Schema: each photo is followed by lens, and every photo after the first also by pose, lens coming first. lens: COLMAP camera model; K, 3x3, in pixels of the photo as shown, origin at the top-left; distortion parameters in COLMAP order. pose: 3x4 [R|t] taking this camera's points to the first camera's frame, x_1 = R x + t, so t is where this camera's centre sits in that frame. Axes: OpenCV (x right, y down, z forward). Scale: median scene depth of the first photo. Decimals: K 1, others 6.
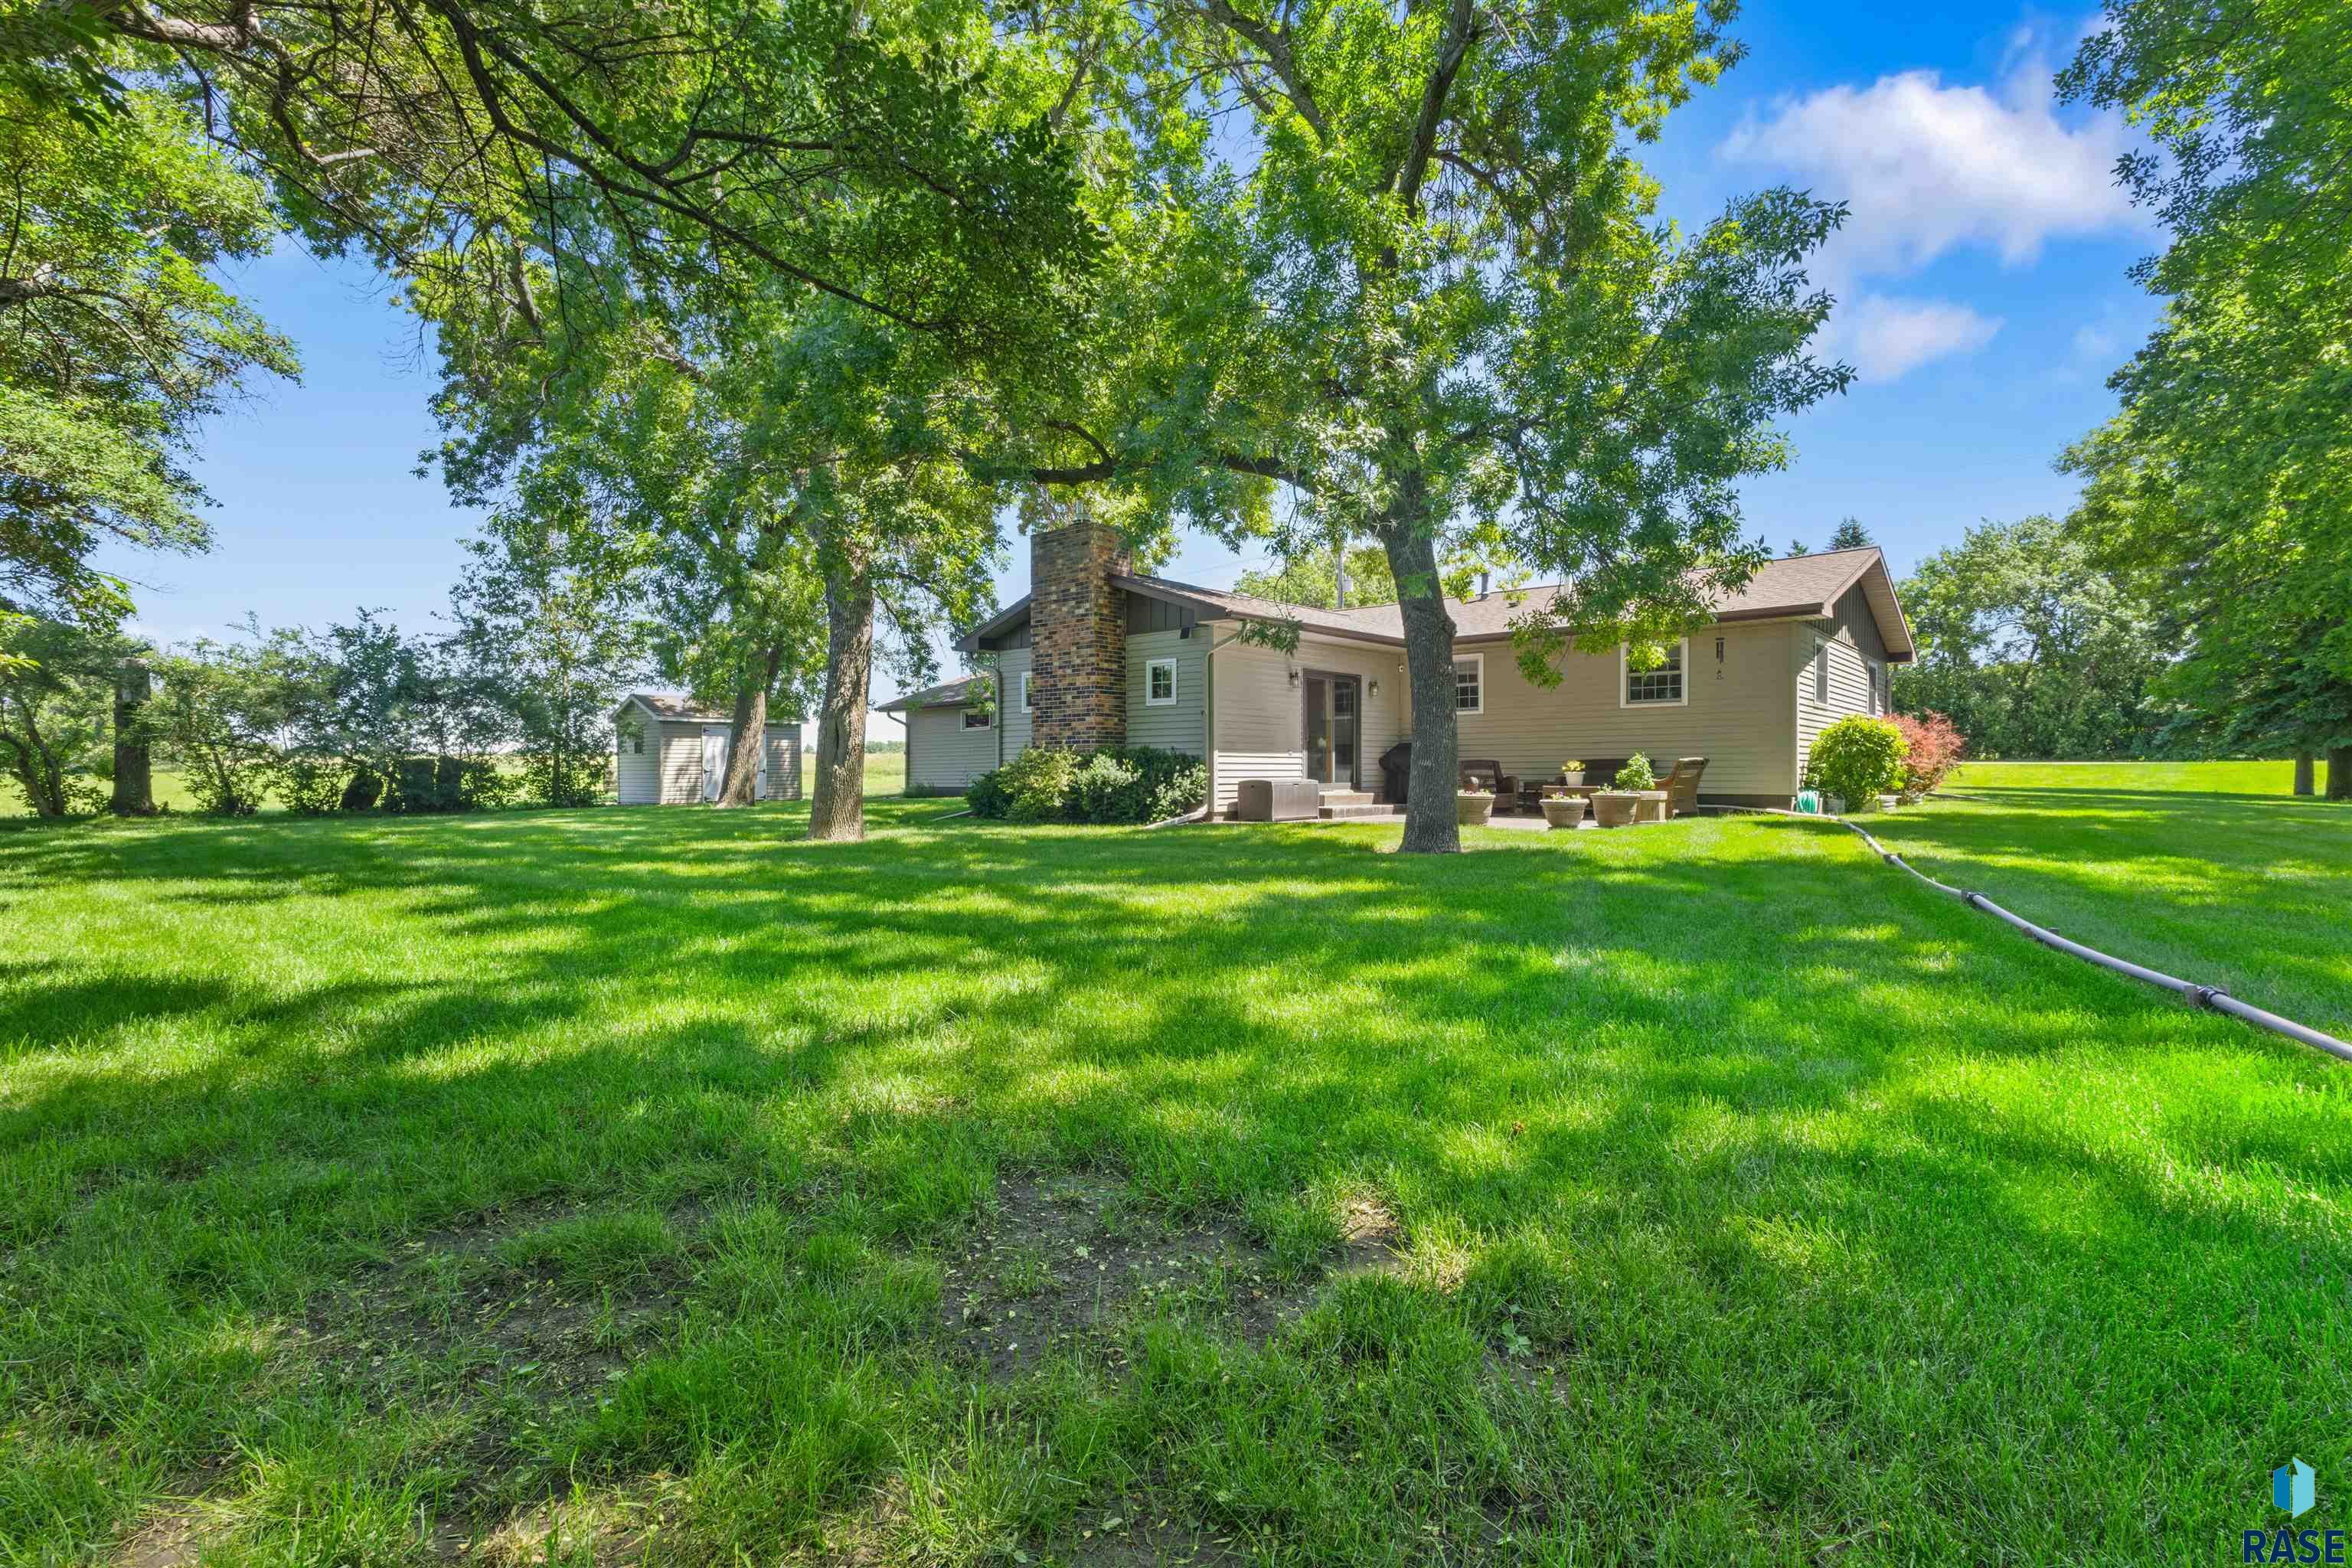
lens RADIAL K [[1097.3, 0, 1174.6], [0, 1097.3, 789.1], [0, 0, 1]] dist [0.002545, -0.000291]
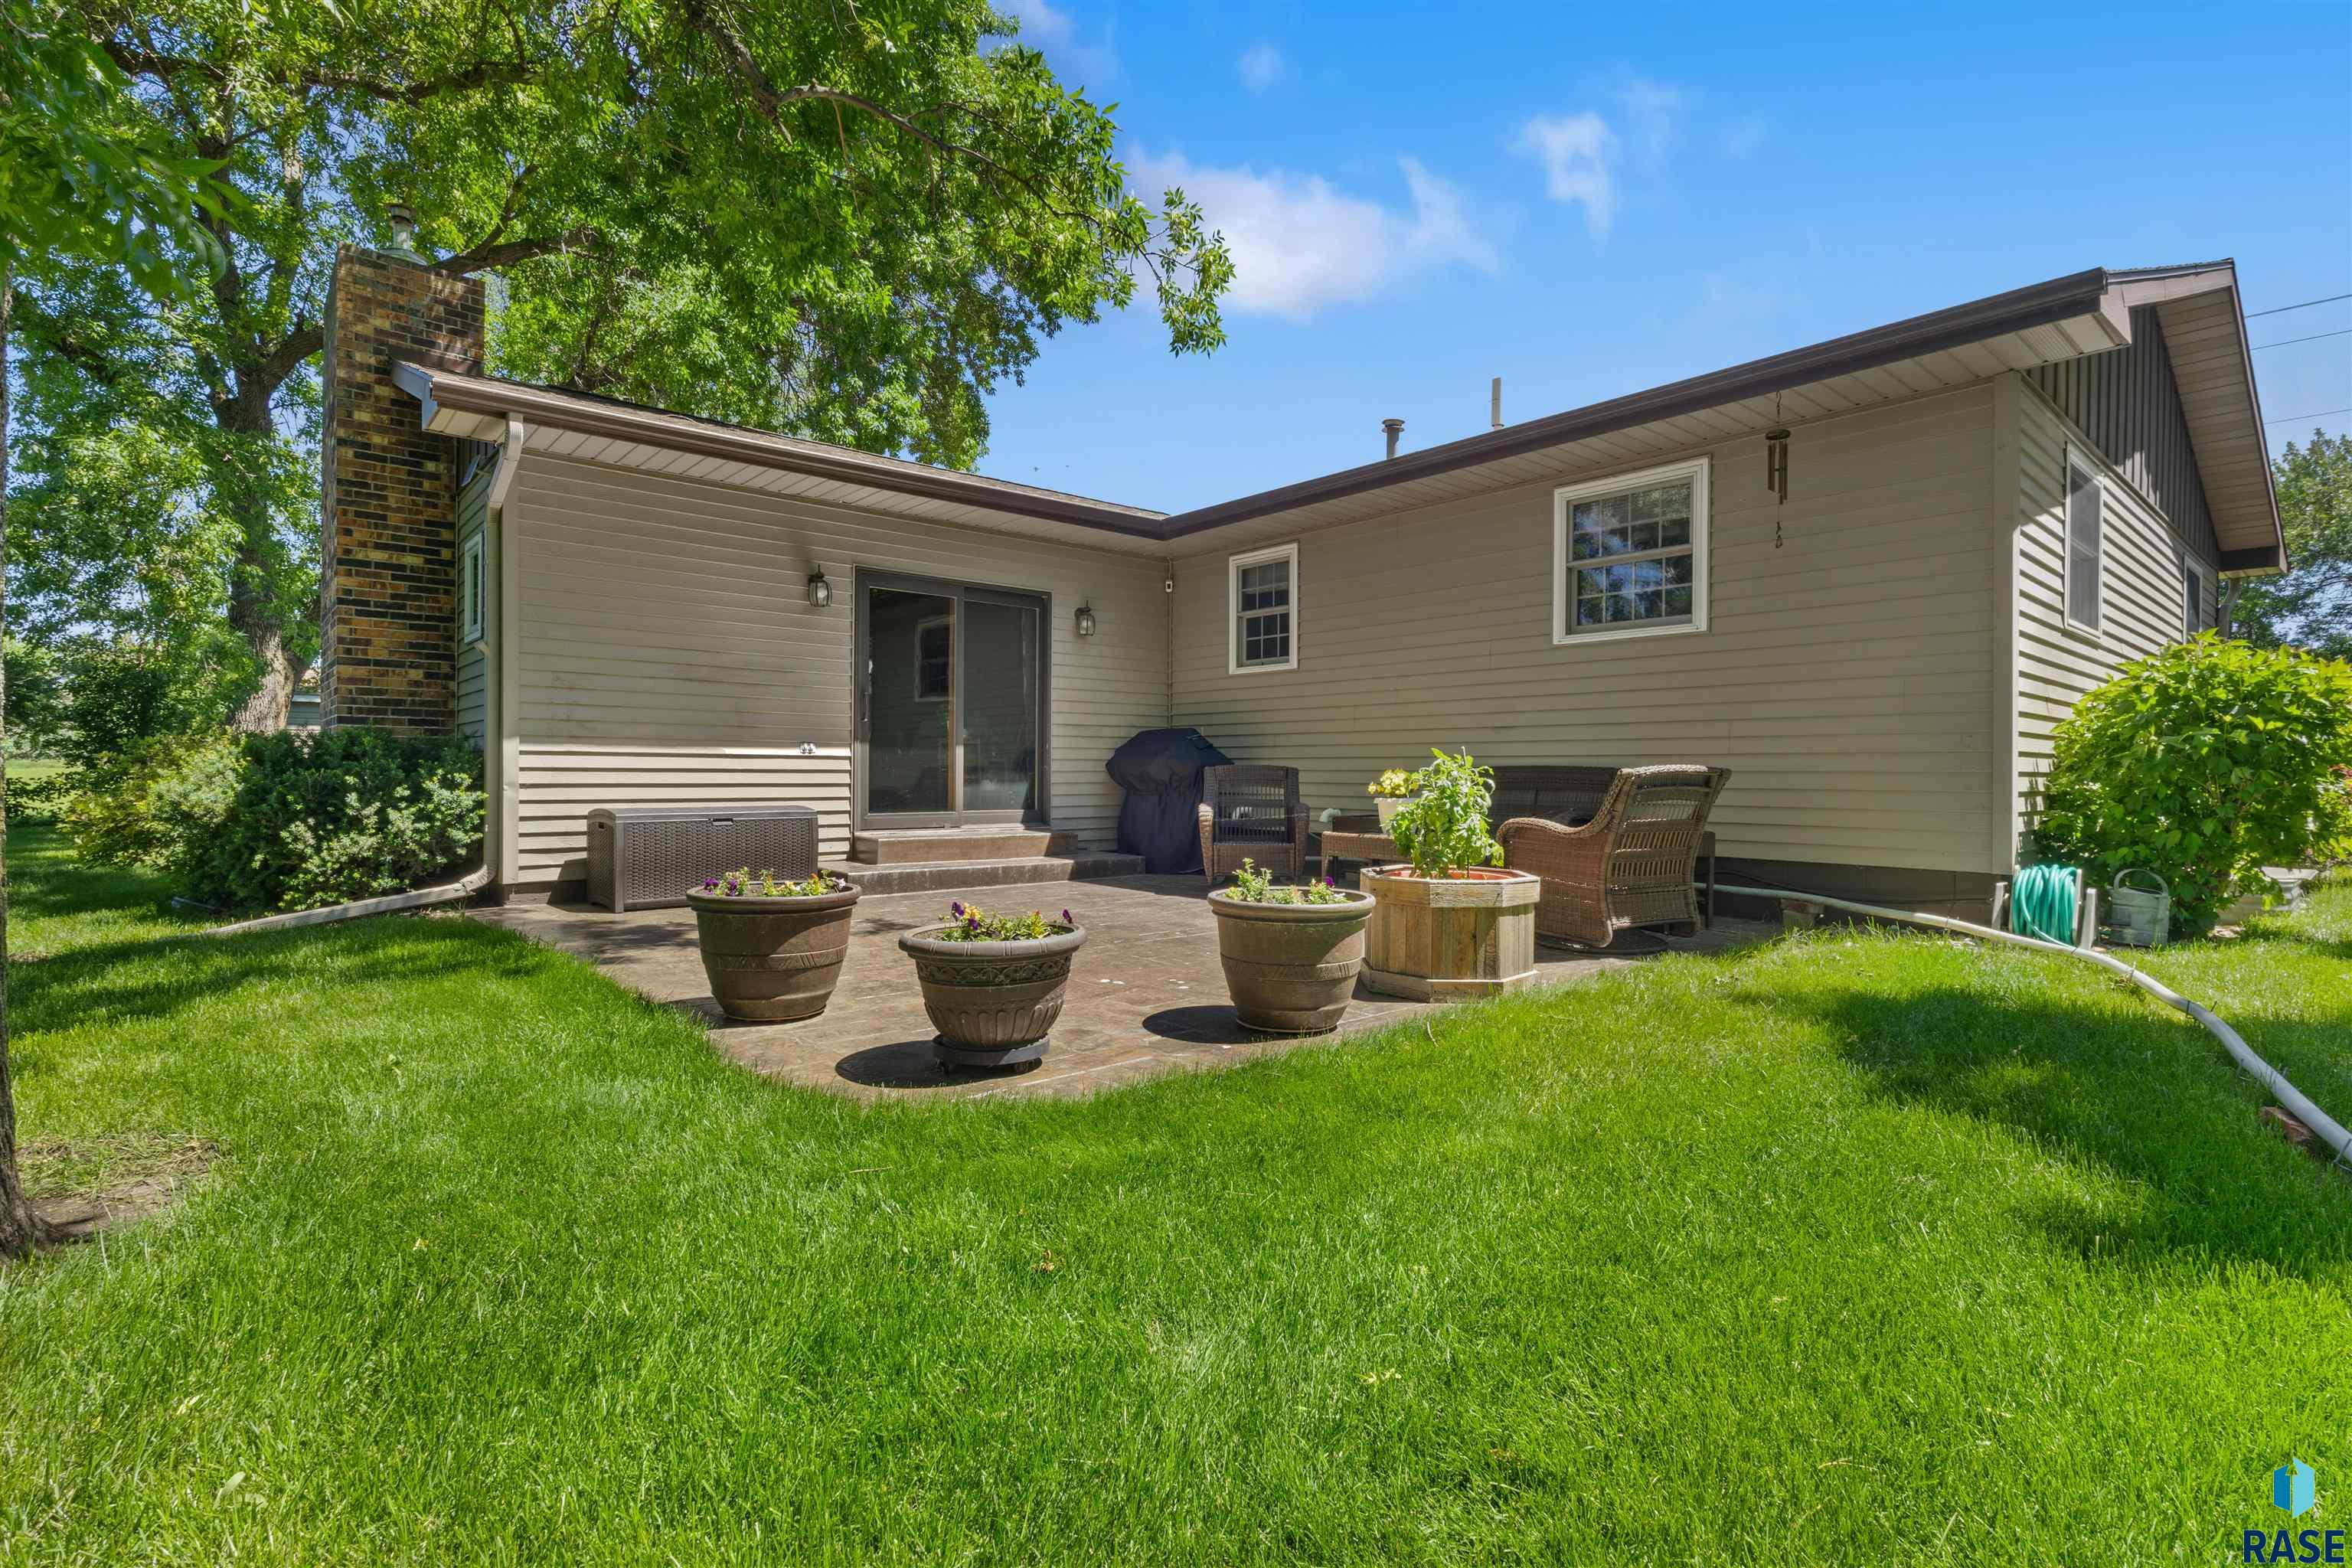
lens RADIAL K [[1097.3, 0, 1176.5], [0, 1097.3, 775.4], [0, 0, 1]] dist [0.002545, -0.000291]
pose [[0.990192, 0.008864, -0.139434, 0.352238], [-0.010481, 0.999886, -0.010865, -0.019291], [0.139322, 0.012220, 0.990172, 0.616747]]
